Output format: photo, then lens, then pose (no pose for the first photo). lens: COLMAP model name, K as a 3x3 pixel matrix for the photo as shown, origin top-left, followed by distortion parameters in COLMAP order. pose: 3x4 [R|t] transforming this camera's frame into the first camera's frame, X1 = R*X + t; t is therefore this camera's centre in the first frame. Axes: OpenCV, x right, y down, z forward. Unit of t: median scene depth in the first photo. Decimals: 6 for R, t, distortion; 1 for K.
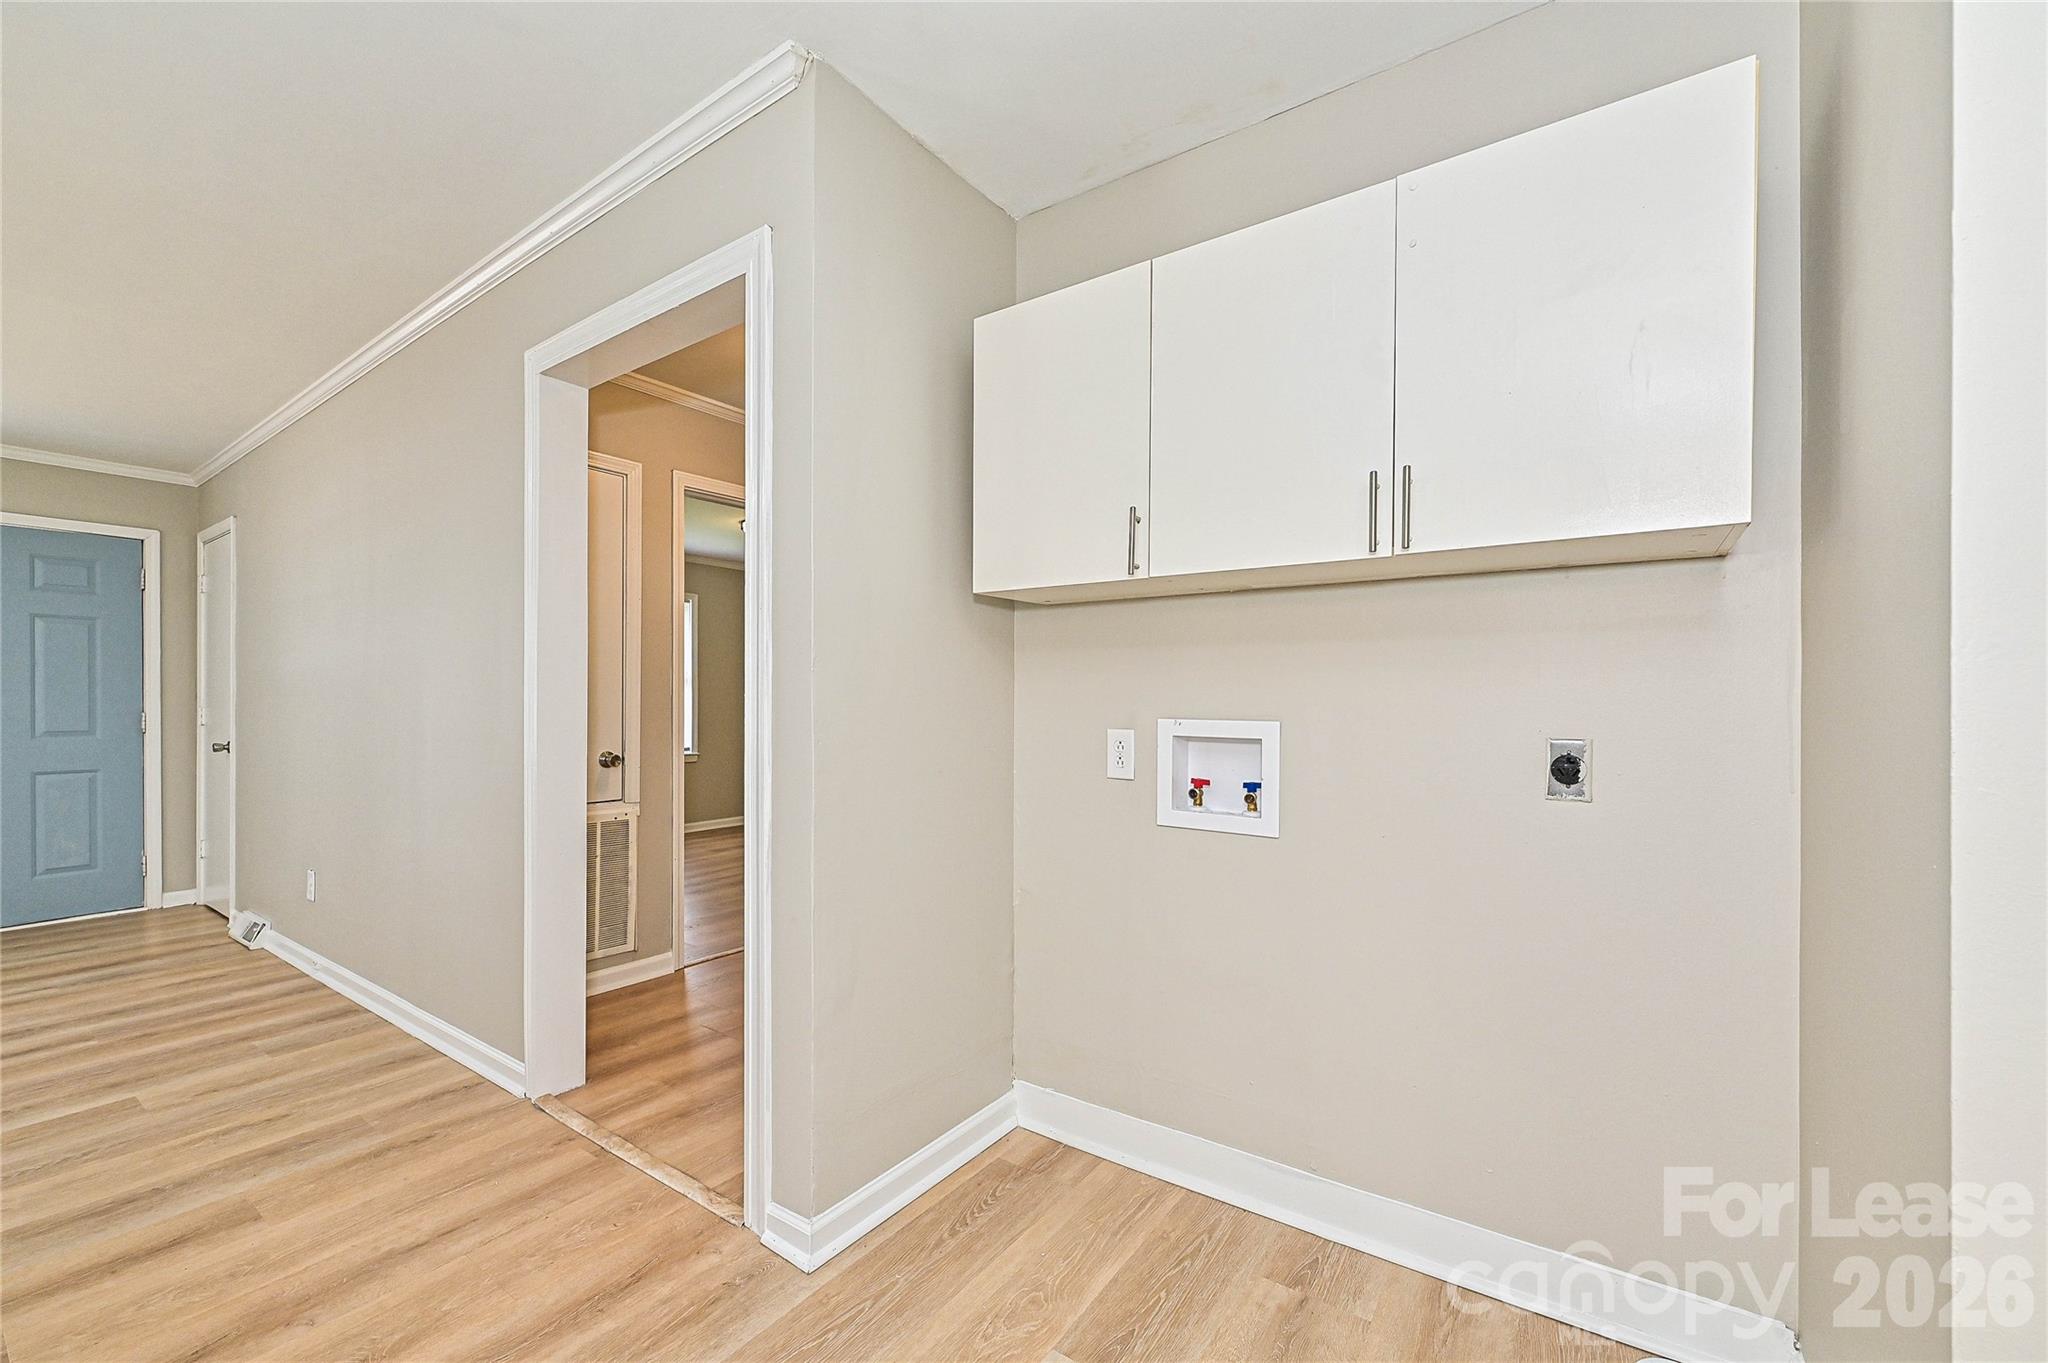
lens RADIAL K [[820.7, 0, 1023.8], [0, 820.7, 693.3], [0, 0, 1]] dist [-0.004859, 0.000083]
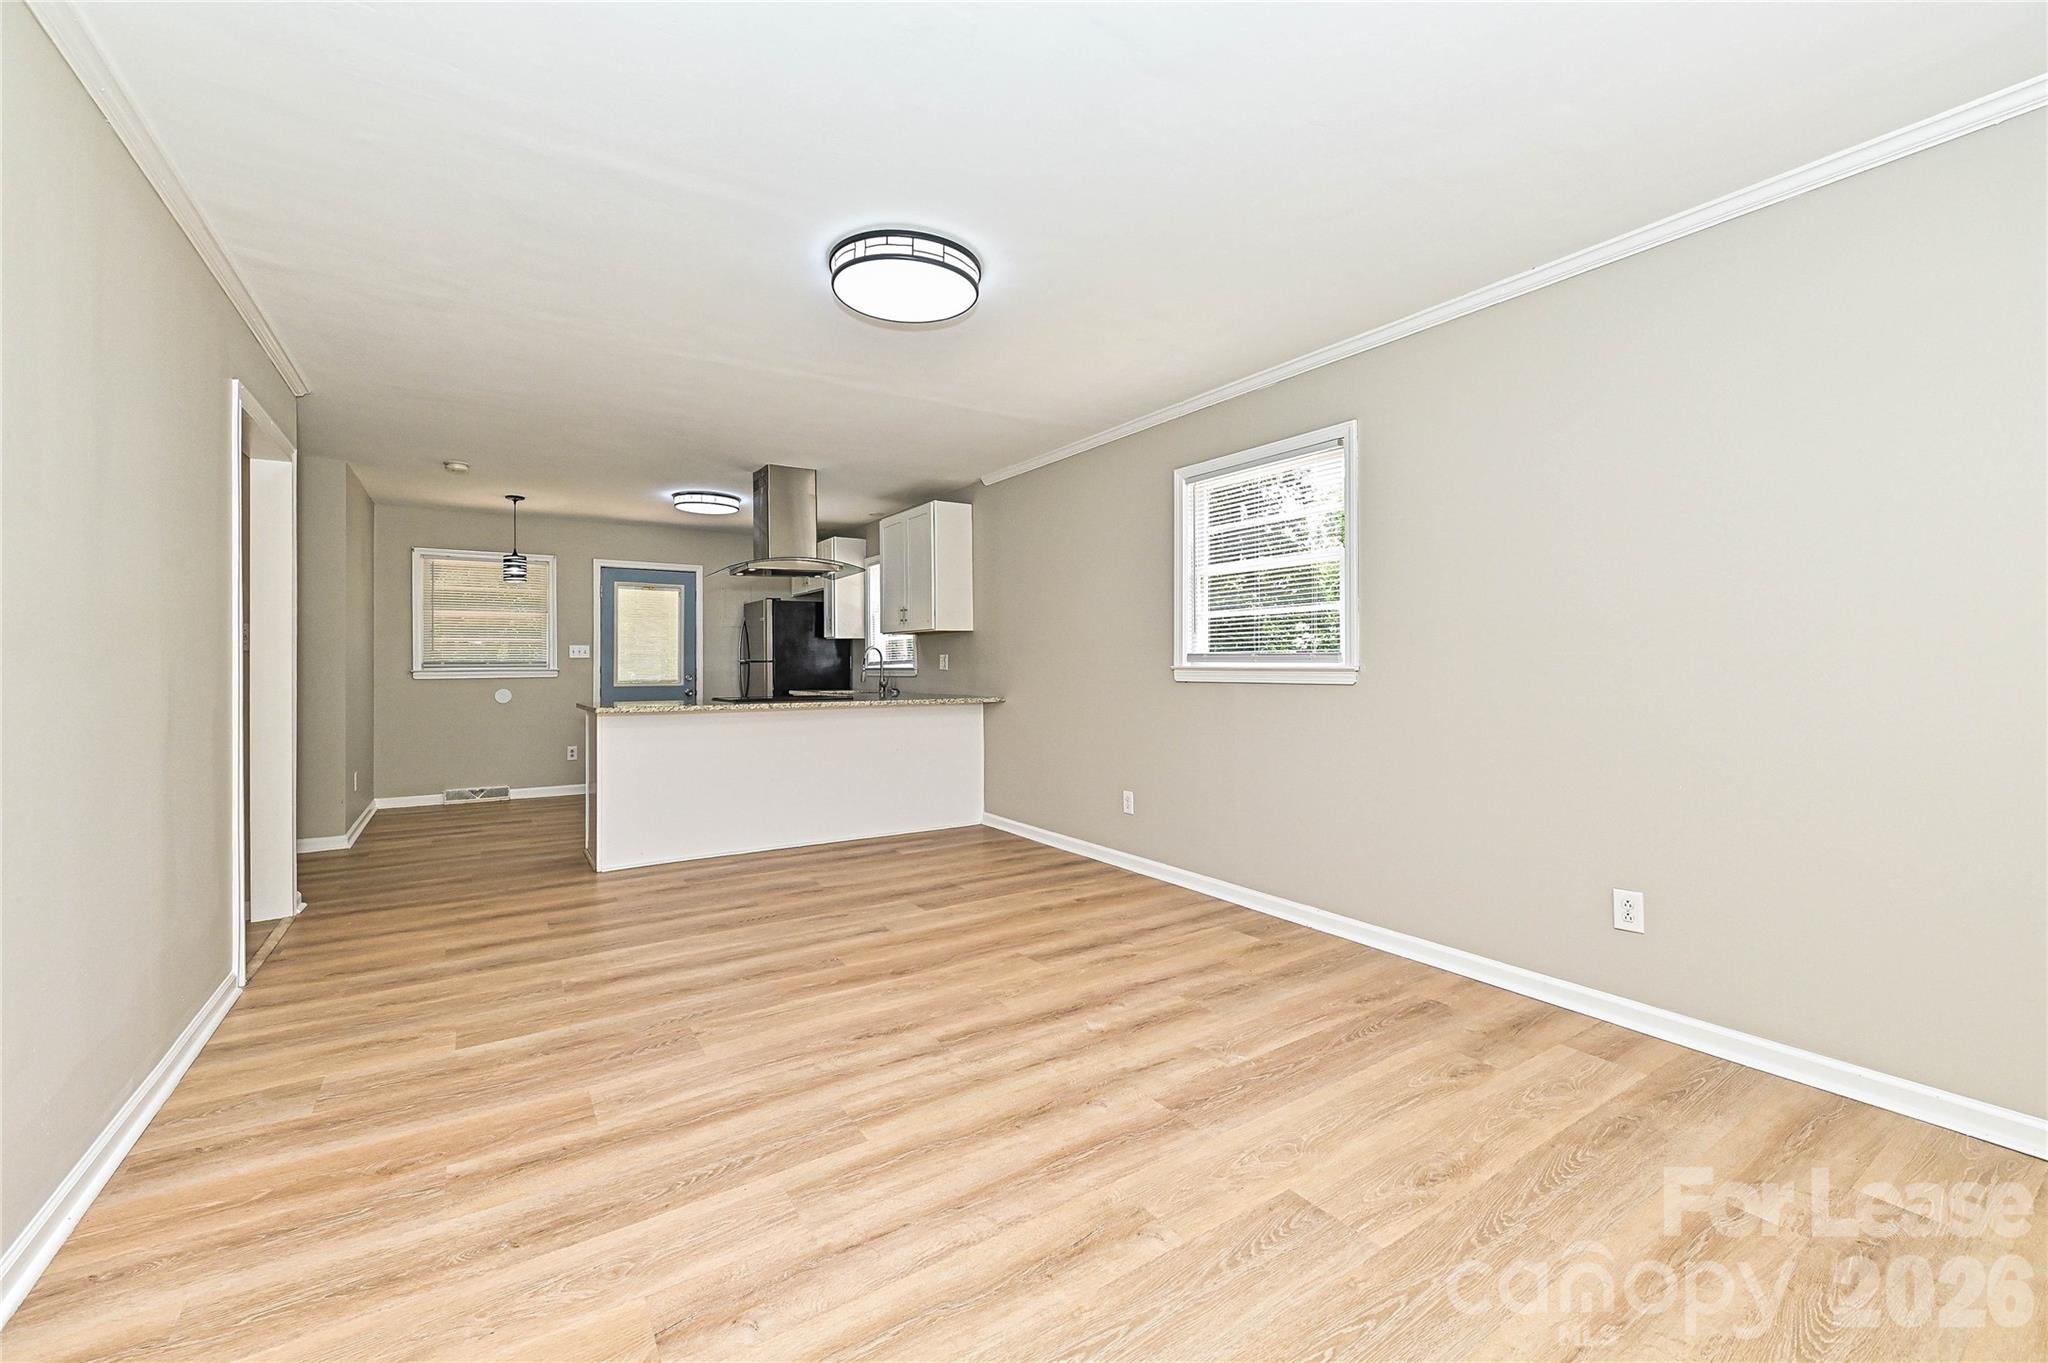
lens RADIAL K [[820.7, 0, 1009.9], [0, 820.7, 660.4], [0, 0, 1]] dist [-0.004859, 0.000083]
pose [[-0.926071, 0.009428, 0.377232, -2.173645], [0.003682, 0.999866, -0.015952, 0.025579], [-0.377332, -0.013384, -0.925981, 1.732684]]
